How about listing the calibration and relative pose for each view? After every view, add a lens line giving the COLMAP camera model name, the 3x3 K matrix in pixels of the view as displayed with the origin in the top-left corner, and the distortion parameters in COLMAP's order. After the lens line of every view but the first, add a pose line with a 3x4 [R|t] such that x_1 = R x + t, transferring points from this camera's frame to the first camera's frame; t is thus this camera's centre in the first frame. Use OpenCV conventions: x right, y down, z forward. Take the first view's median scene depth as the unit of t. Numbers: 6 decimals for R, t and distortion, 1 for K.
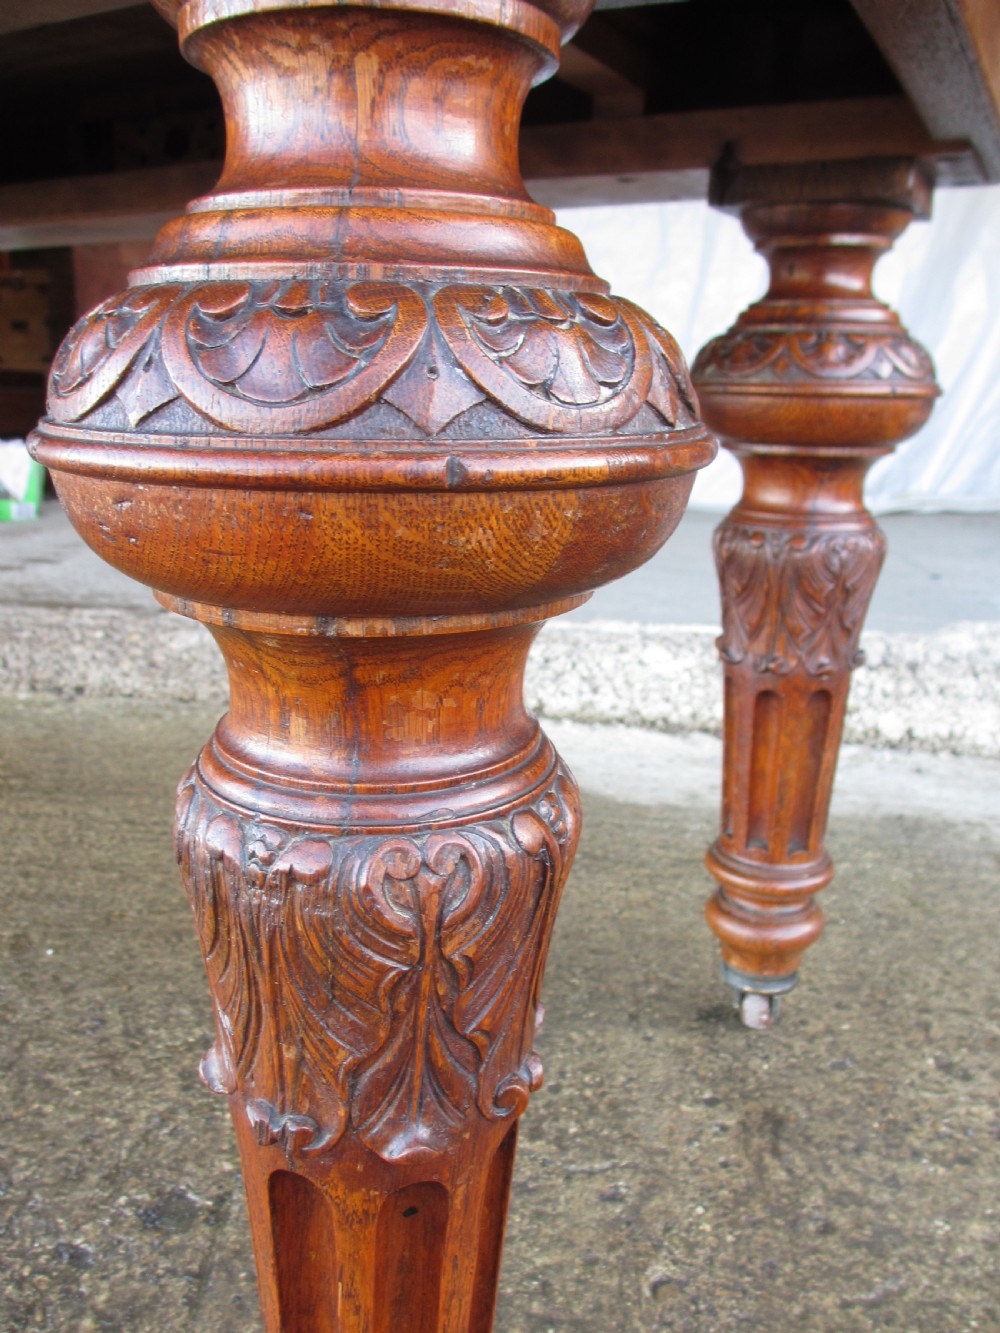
lens RADIAL K [[1101.6, 0, 496.0], [0, 1101.6, 696.2], [0, 0, 1]] dist [-0.050724, 0.011082]
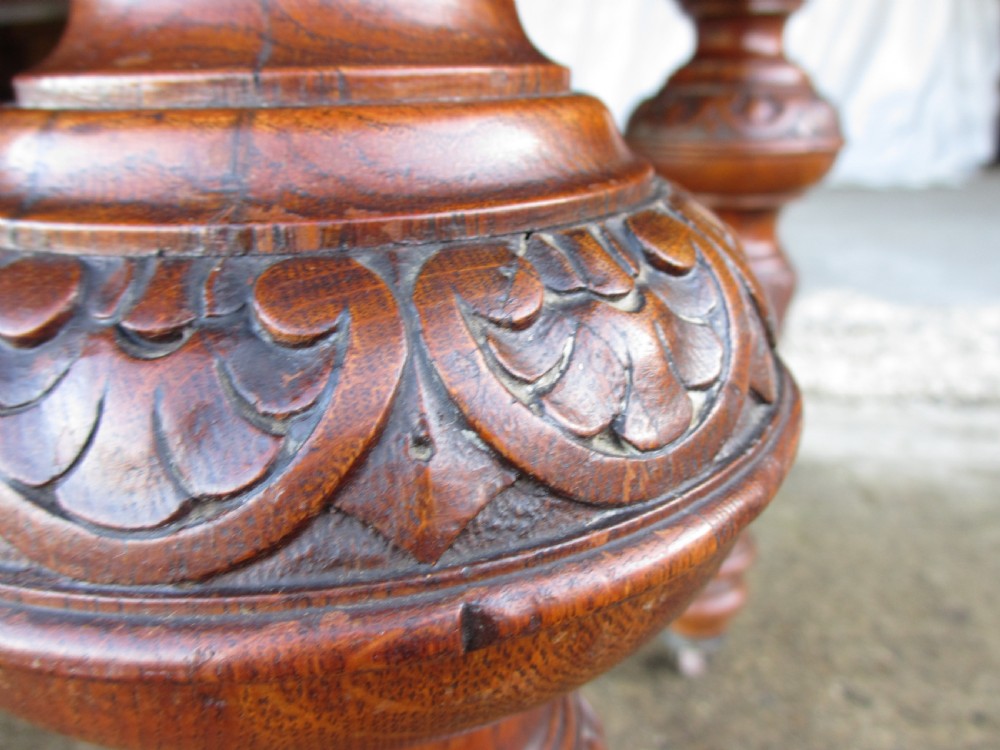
lens RADIAL K [[815.4, 0, 502.4], [0, 815.4, 399.4], [0, 0, 1]] dist [-0.049712, 0.003129]
pose [[0.996425, -0.057915, 0.061506, -0.030655], [0.052664, 0.995089, 0.083806, -0.256397], [-0.066058, -0.080267, 0.994582, 0.437273]]
